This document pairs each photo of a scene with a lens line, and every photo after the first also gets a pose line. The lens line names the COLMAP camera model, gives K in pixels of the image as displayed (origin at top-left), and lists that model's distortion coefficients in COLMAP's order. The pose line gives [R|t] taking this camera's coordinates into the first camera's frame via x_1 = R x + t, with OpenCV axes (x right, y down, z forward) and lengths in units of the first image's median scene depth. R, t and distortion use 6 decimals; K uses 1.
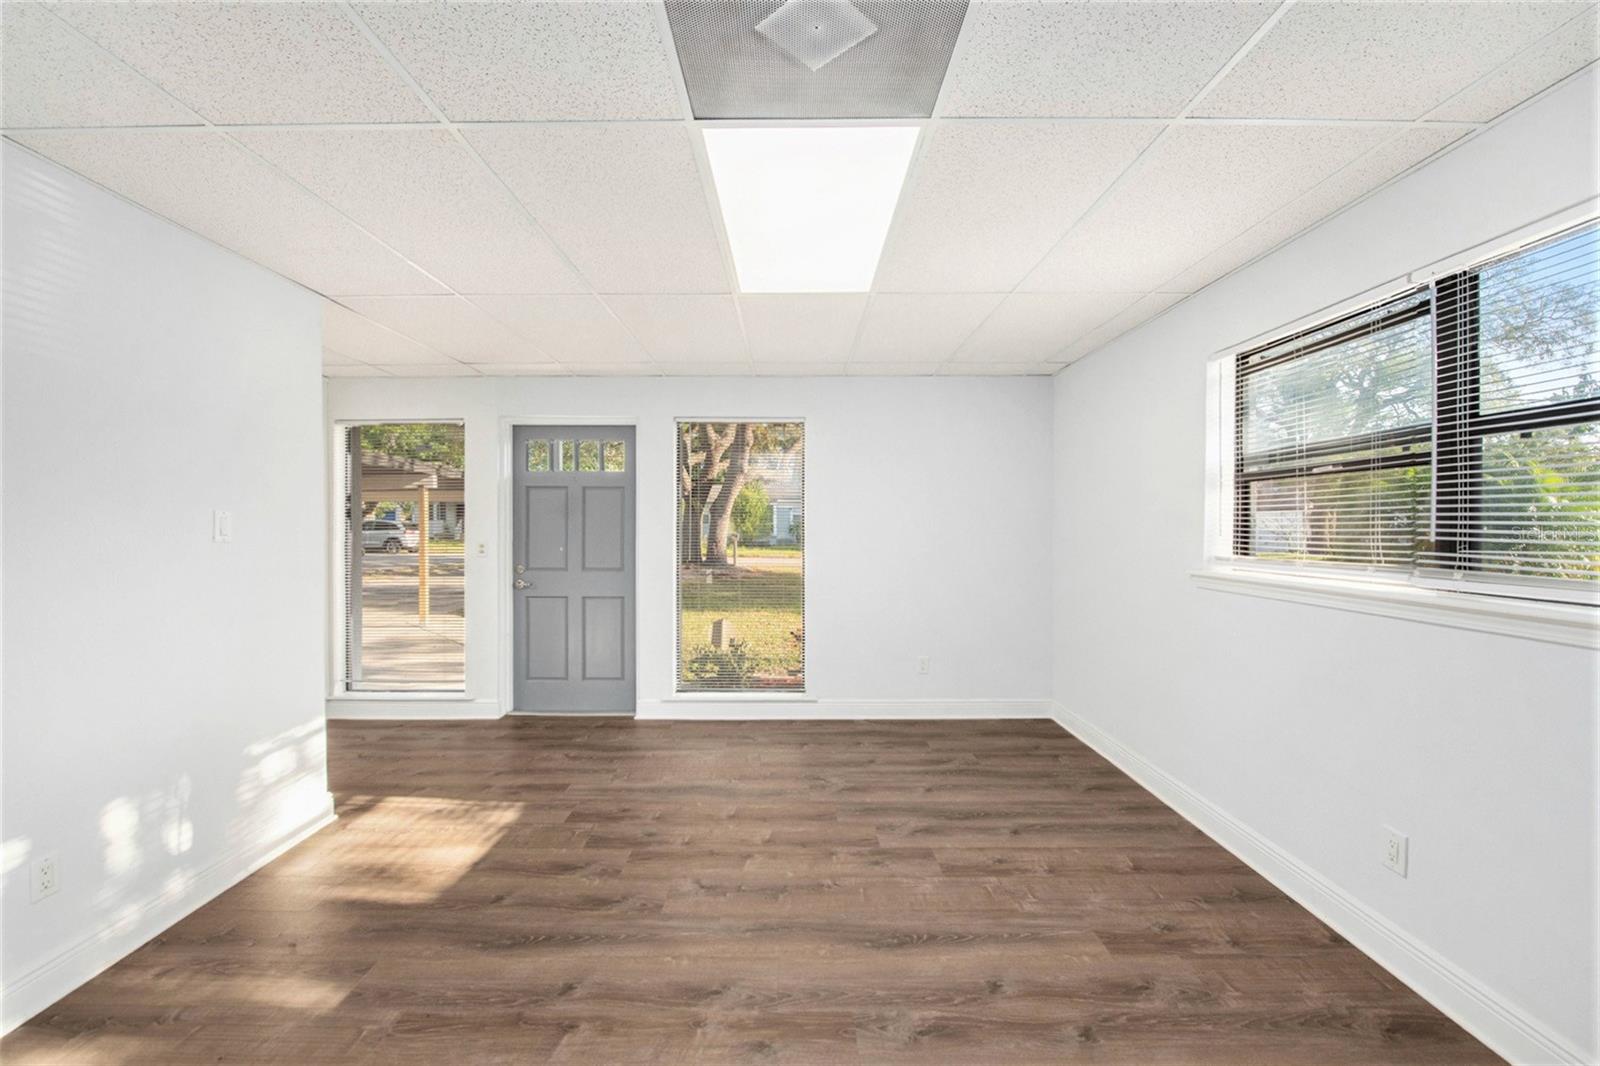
lens RADIAL K [[644.9, 0, 788.0], [0, 644.9, 530.2], [0, 0, 1]] dist [-0.007514, -0.002498]
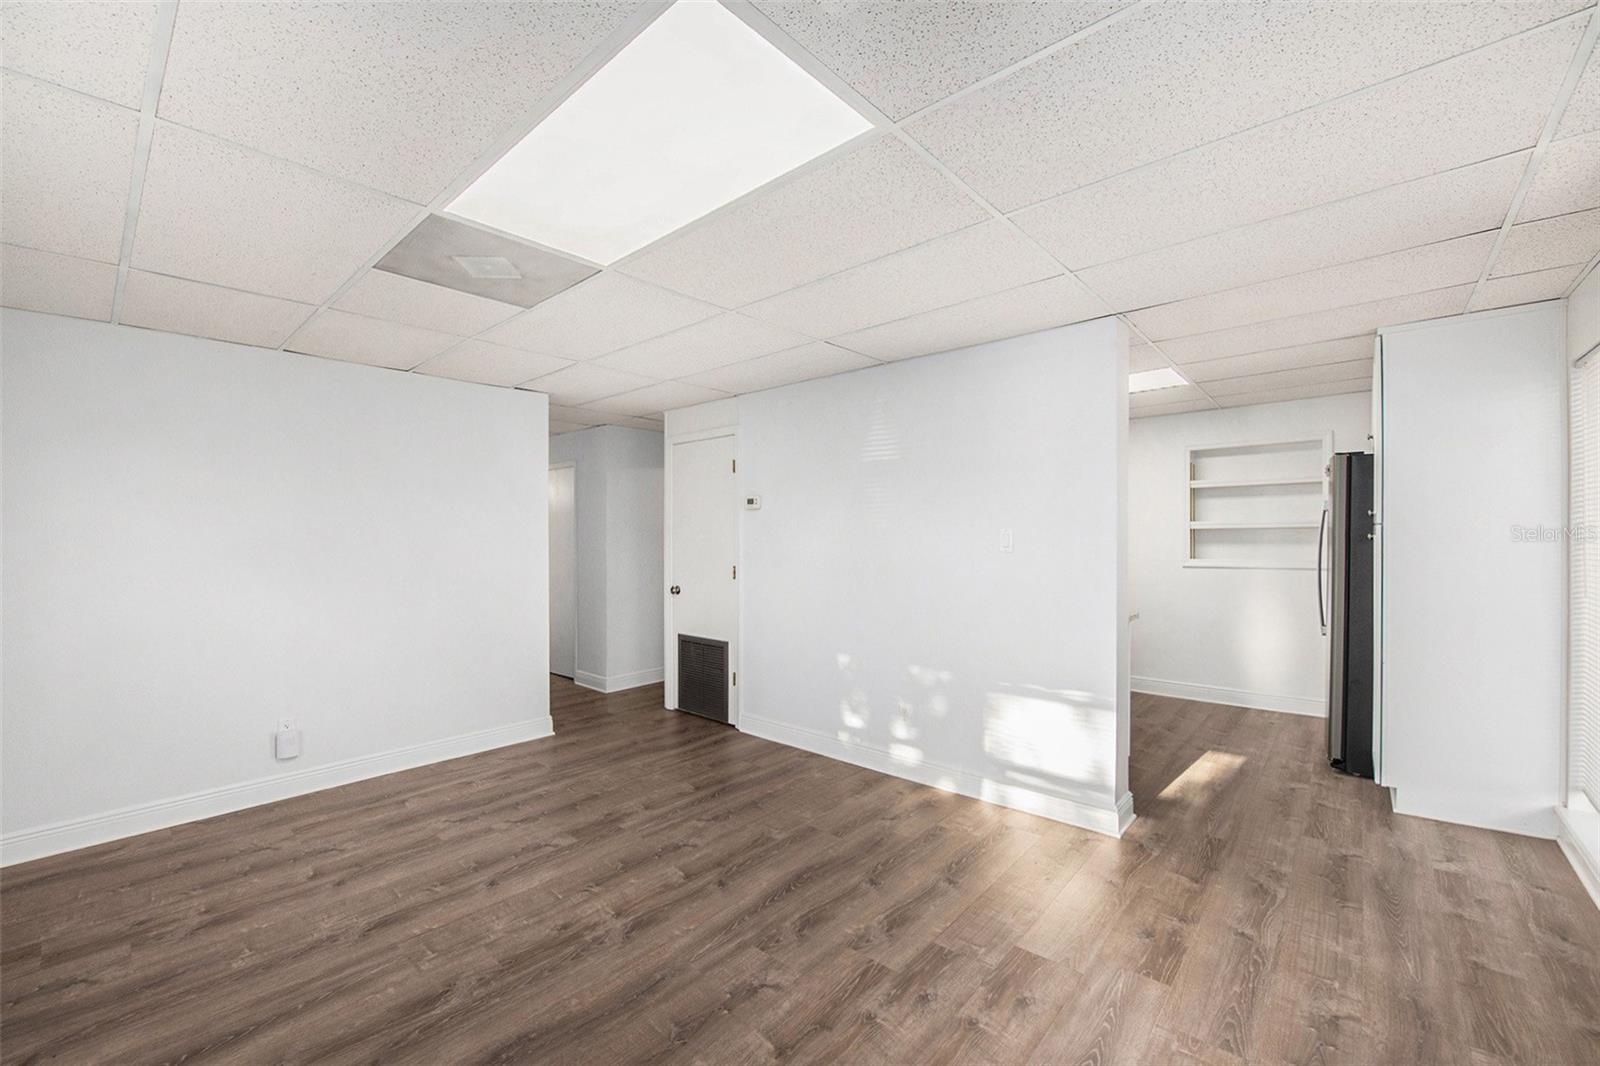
lens RADIAL K [[652.8, 0, 772.1], [0, 652.8, 524.5], [0, 0, 1]] dist [-0.010068, -0.002300]
pose [[-0.674128, -0.001551, -0.738612, 0.511106], [0.004872, 0.999967, -0.006546, -0.034456], [0.738598, -0.008011, -0.674098, 1.691864]]
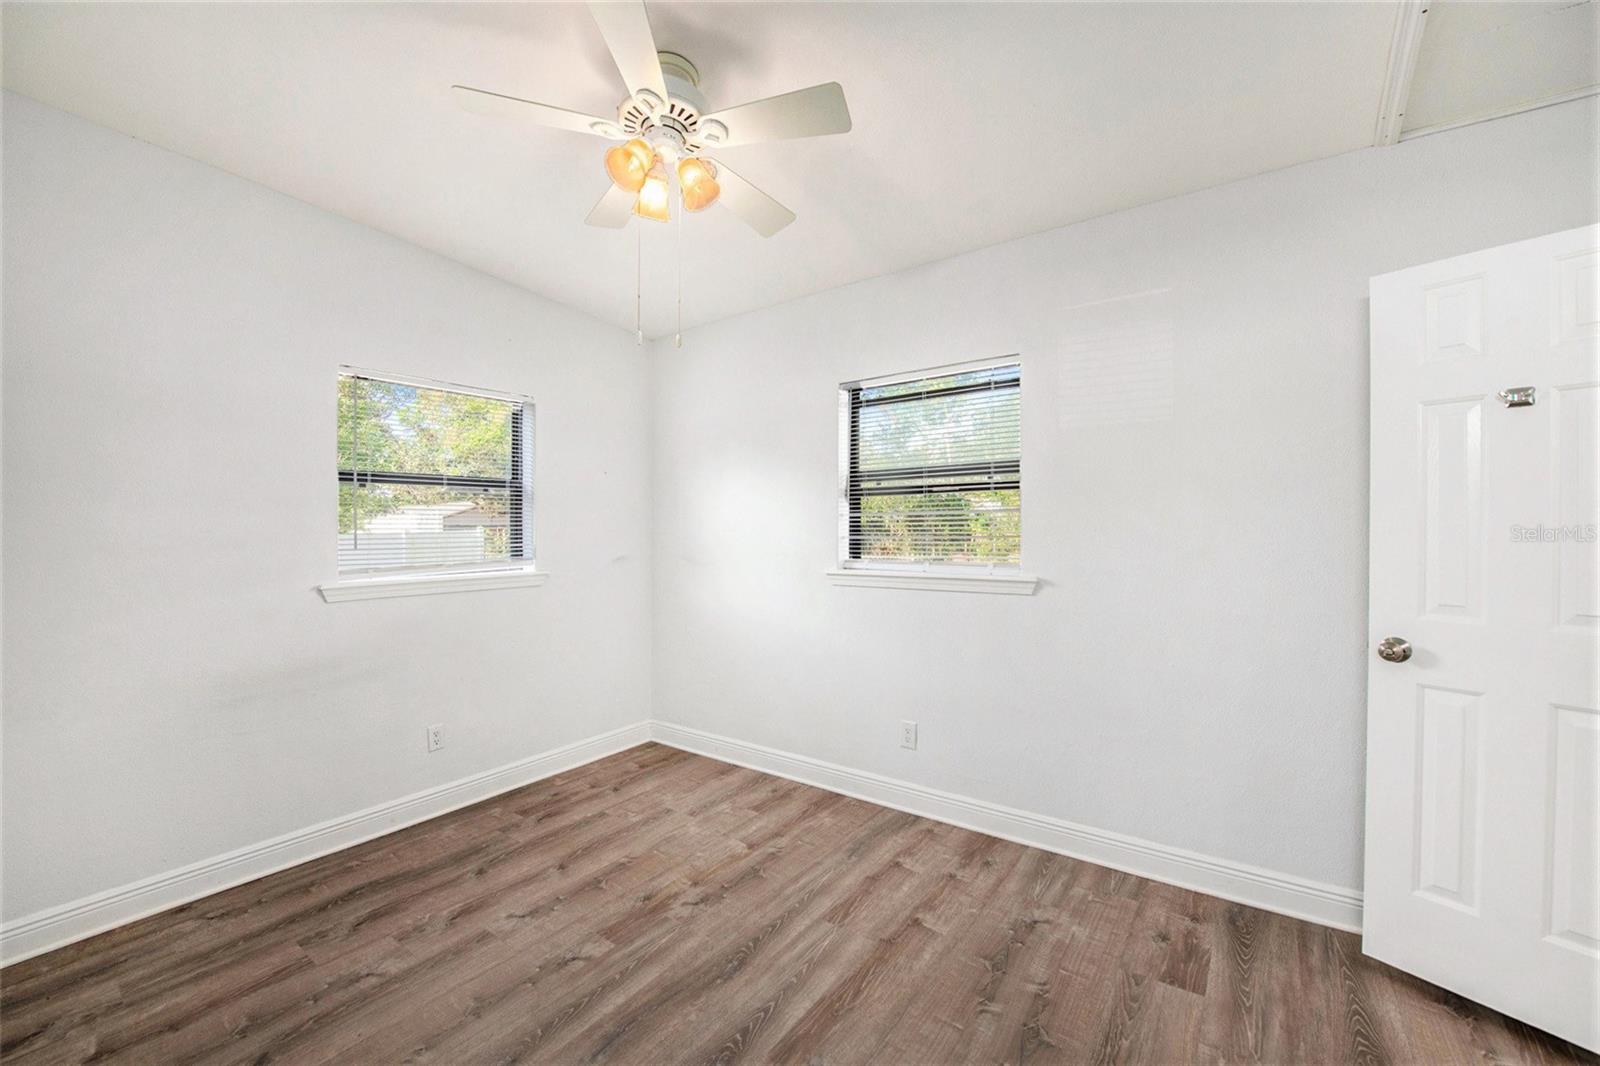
lens RADIAL K [[644.9, 0, 803.4], [0, 644.9, 539.5], [0, 0, 1]] dist [-0.007514, -0.002498]
pose [[0.584290, -0.013173, 0.811438, -0.140161], [0.009523, 0.999911, 0.009376, -0.000343], [-0.811489, 0.002249, 0.584364, 0.141709]]
